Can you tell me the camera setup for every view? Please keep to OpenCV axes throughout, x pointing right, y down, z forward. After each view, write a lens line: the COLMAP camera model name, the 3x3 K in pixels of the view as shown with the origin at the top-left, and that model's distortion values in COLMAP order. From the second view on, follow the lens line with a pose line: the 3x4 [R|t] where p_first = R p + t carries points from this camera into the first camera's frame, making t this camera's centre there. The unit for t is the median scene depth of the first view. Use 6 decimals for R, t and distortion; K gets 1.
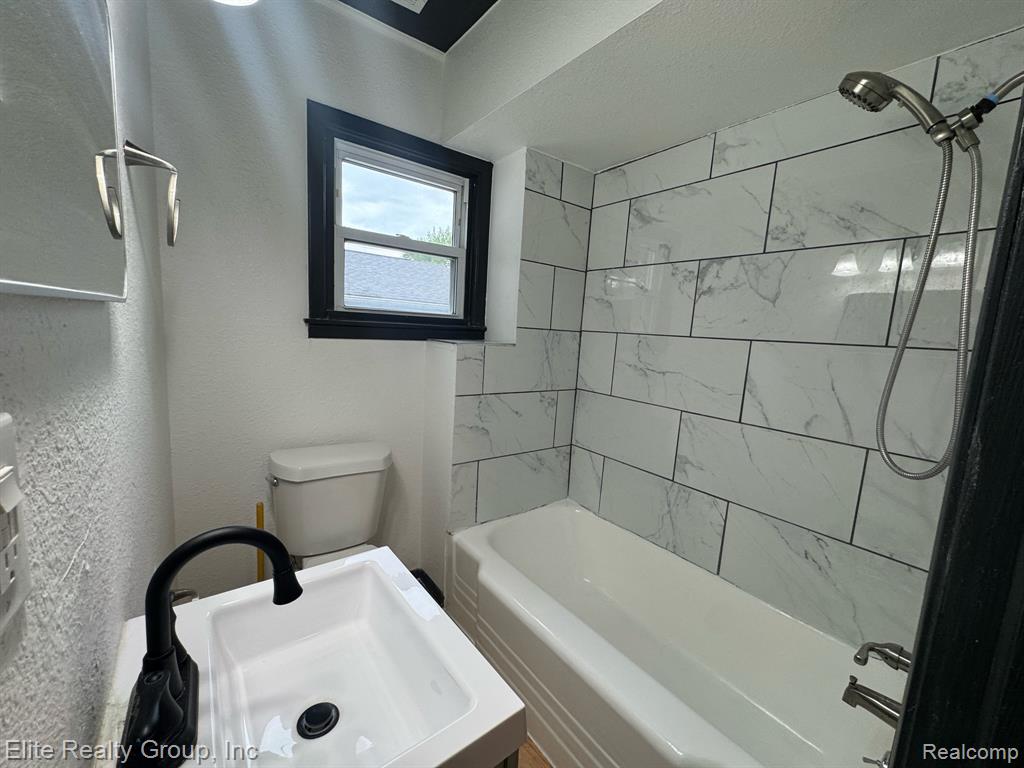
lens RADIAL K [[410.3, 0, 512.8], [0, 410.3, 385.8], [0, 0, 1]] dist [-0.002968, 0.000241]
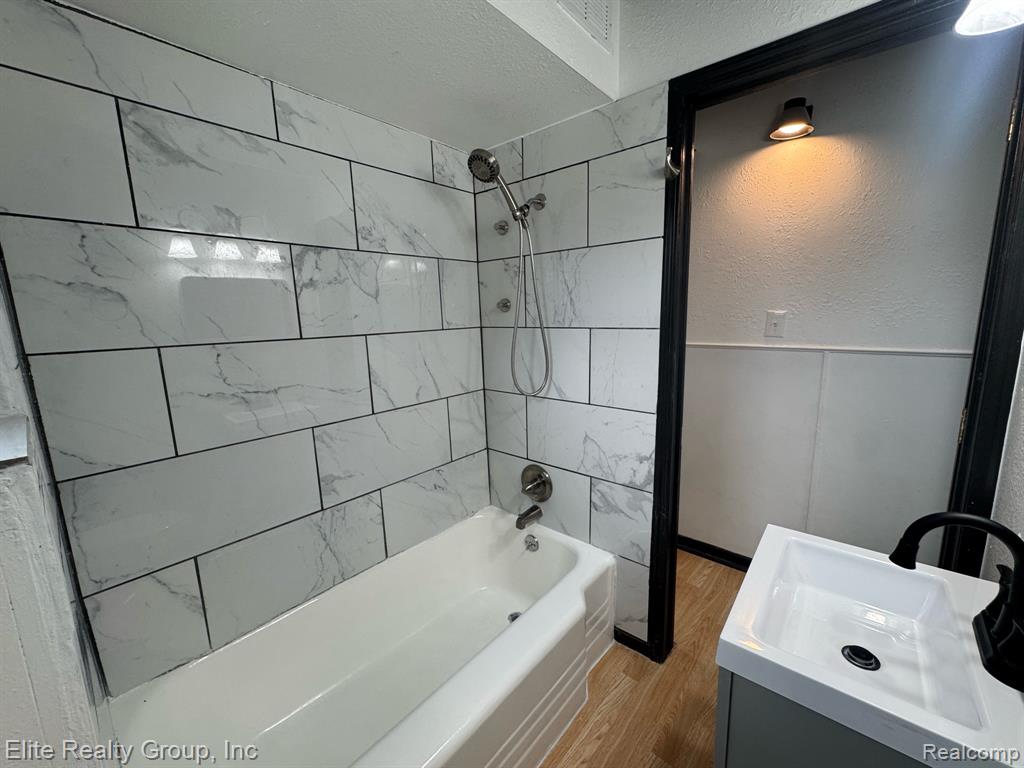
lens RADIAL K [[410.3, 0, 512.8], [0, 410.3, 385.8], [0, 0, 1]] dist [-0.002968, 0.000241]
pose [[-0.206231, -0.219841, 0.953488, -0.477072], [0.148331, 0.956150, 0.252537, -0.181571], [-0.967195, 0.193513, -0.164579, 0.777270]]
